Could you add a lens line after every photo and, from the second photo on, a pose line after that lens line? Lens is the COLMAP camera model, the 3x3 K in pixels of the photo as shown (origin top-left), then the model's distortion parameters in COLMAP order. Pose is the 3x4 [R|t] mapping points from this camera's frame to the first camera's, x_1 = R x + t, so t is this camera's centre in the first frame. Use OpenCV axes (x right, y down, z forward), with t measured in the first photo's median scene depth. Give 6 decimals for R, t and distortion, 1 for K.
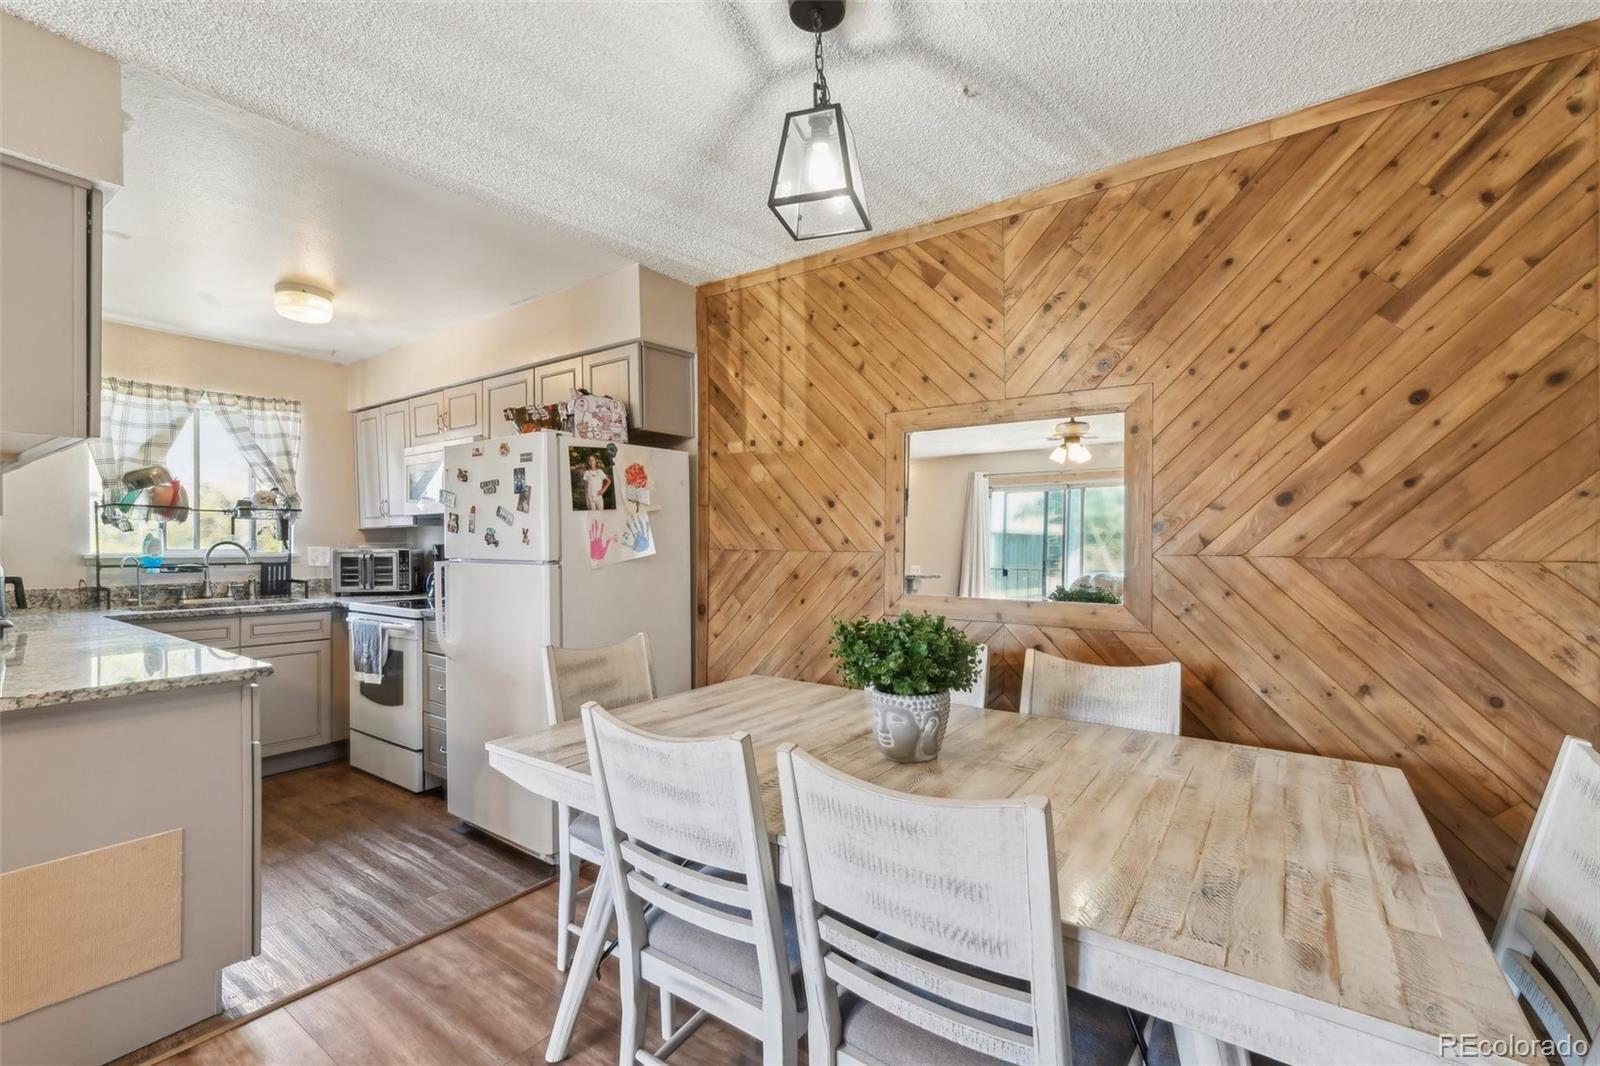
lens RADIAL K [[696.0, 0, 806.1], [0, 696.0, 558.3], [0, 0, 1]] dist [0.009884, 0.002921]
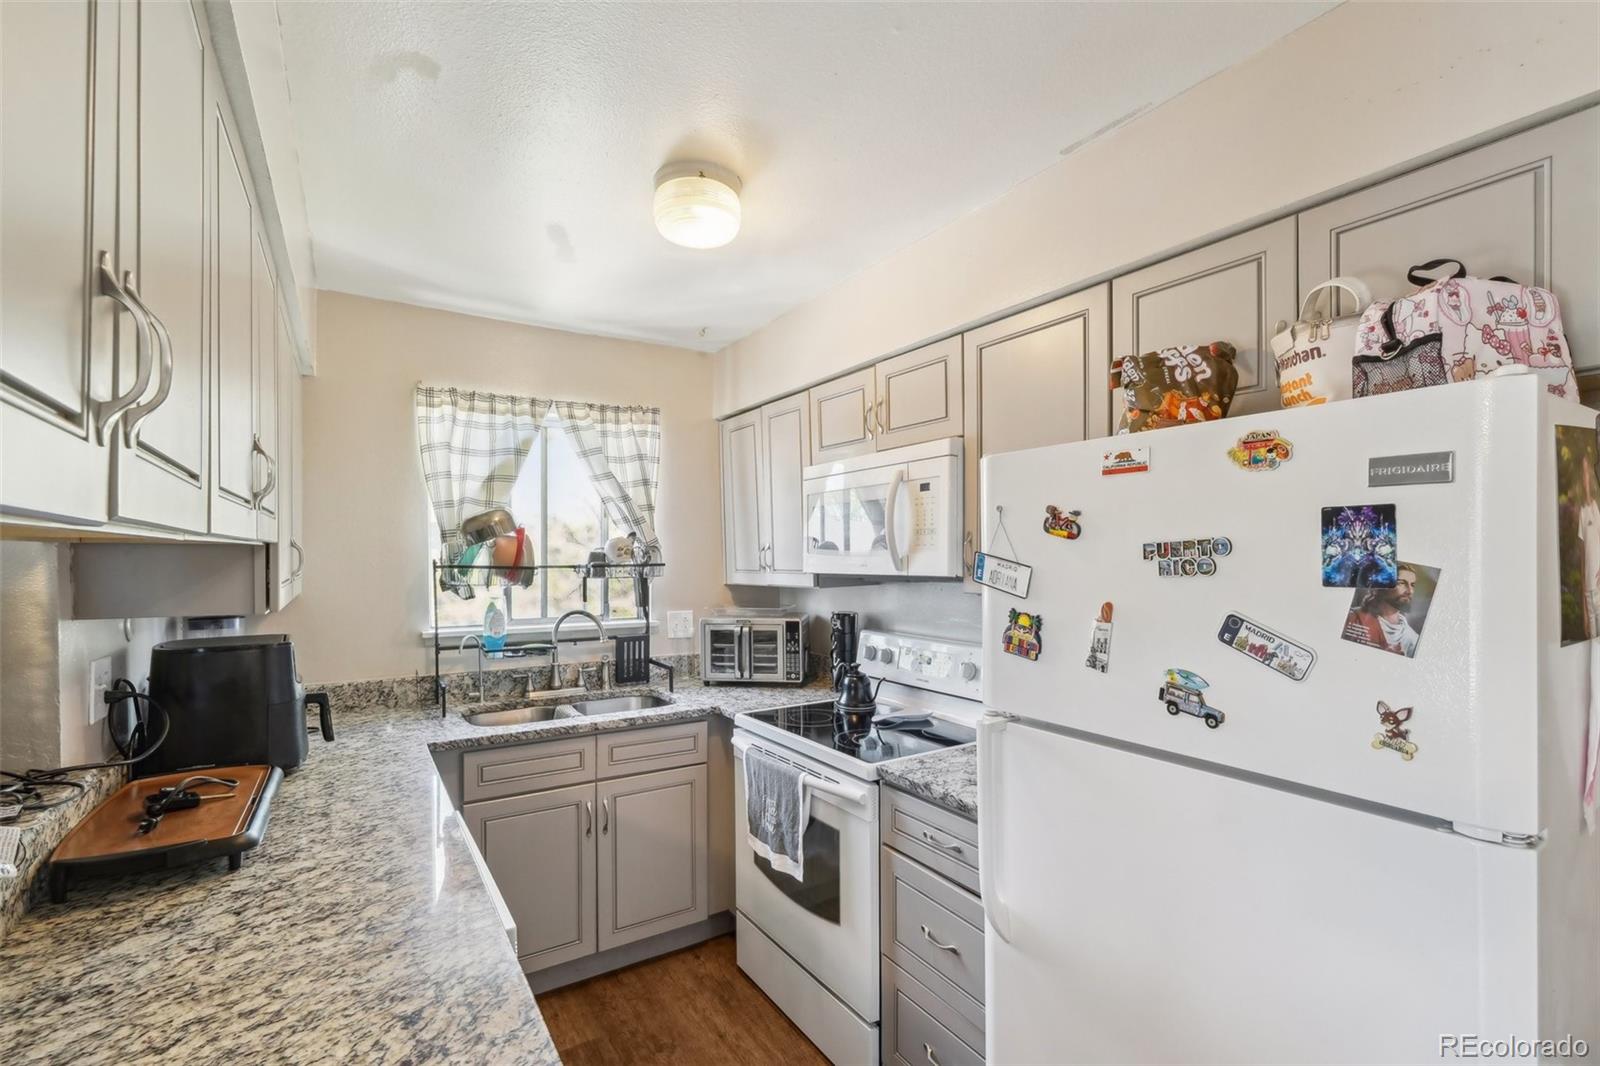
lens RADIAL K [[696.0, 0, 814.0], [0, 696.0, 578.8], [0, 0, 1]] dist [0.009884, 0.002921]
pose [[0.940136, 0.008460, -0.340694, -0.378084], [-0.003151, 0.999865, 0.016133, -0.071402], [0.340784, -0.014094, 0.940036, 0.438537]]
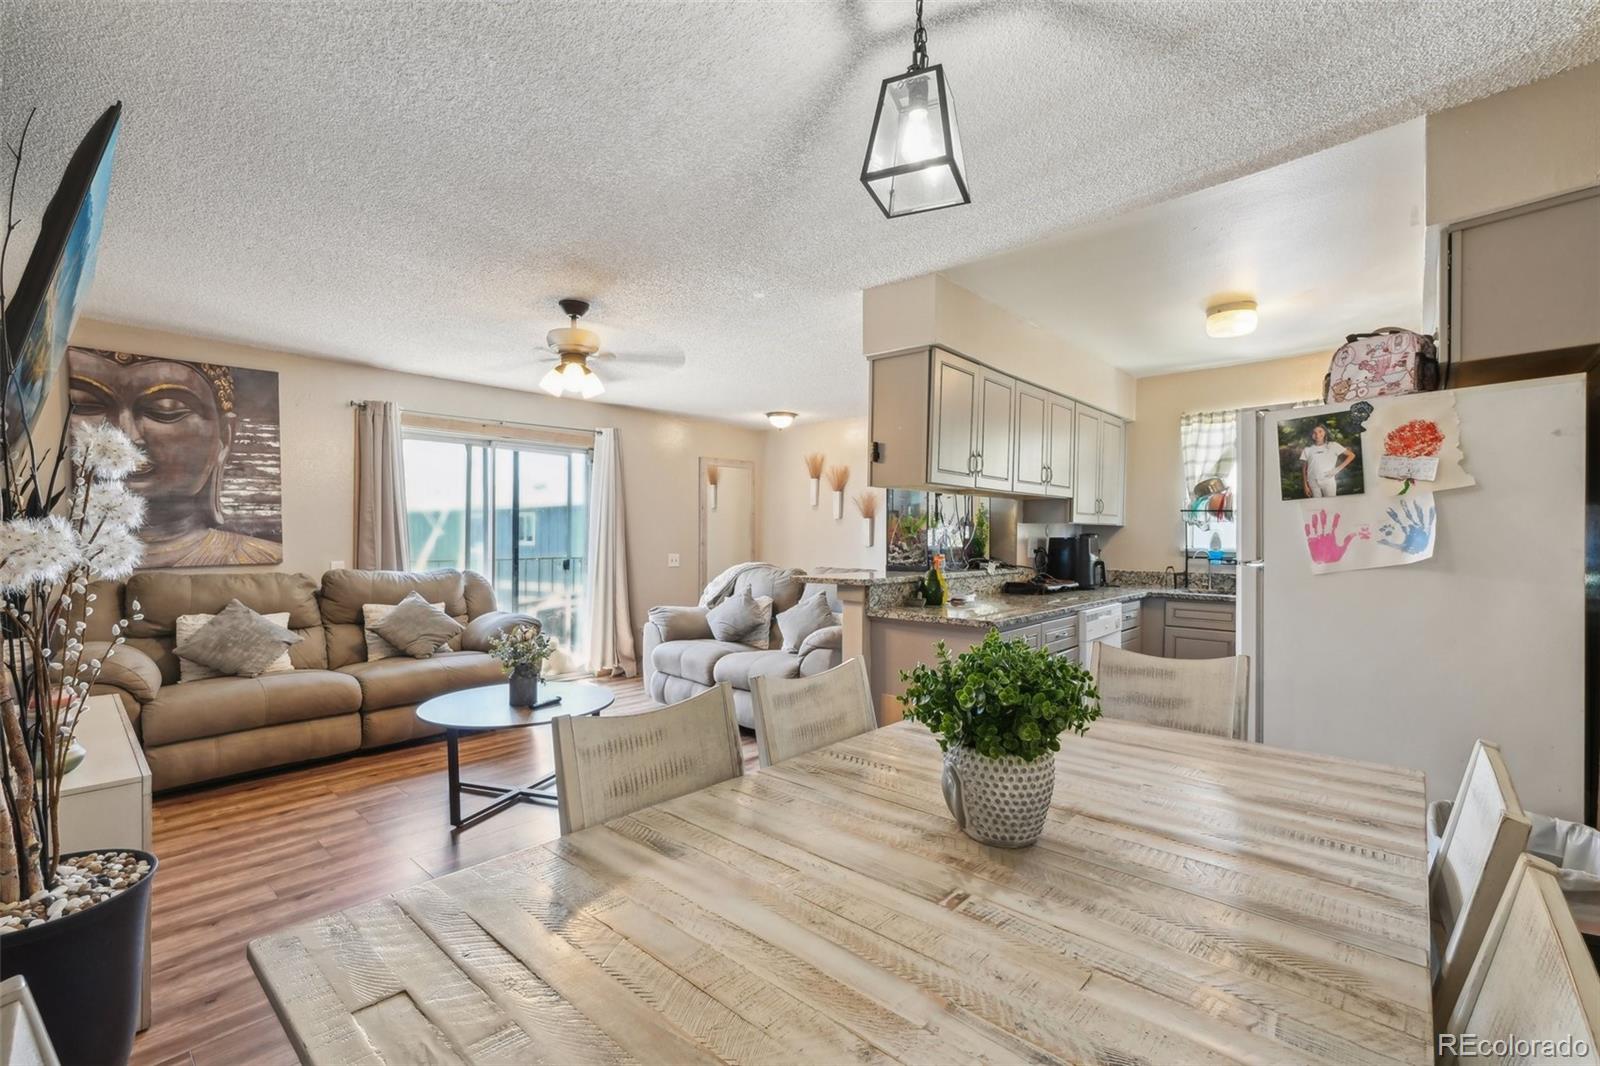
lens RADIAL K [[696.0, 0, 791.4], [0, 696.0, 535.7], [0, 0, 1]] dist [0.009884, 0.002921]
pose [[-0.097017, -0.004425, -0.995273, 0.373917], [-0.019559, 0.999805, -0.002539, -0.010481], [0.995090, 0.019220, -0.097085, 0.368915]]
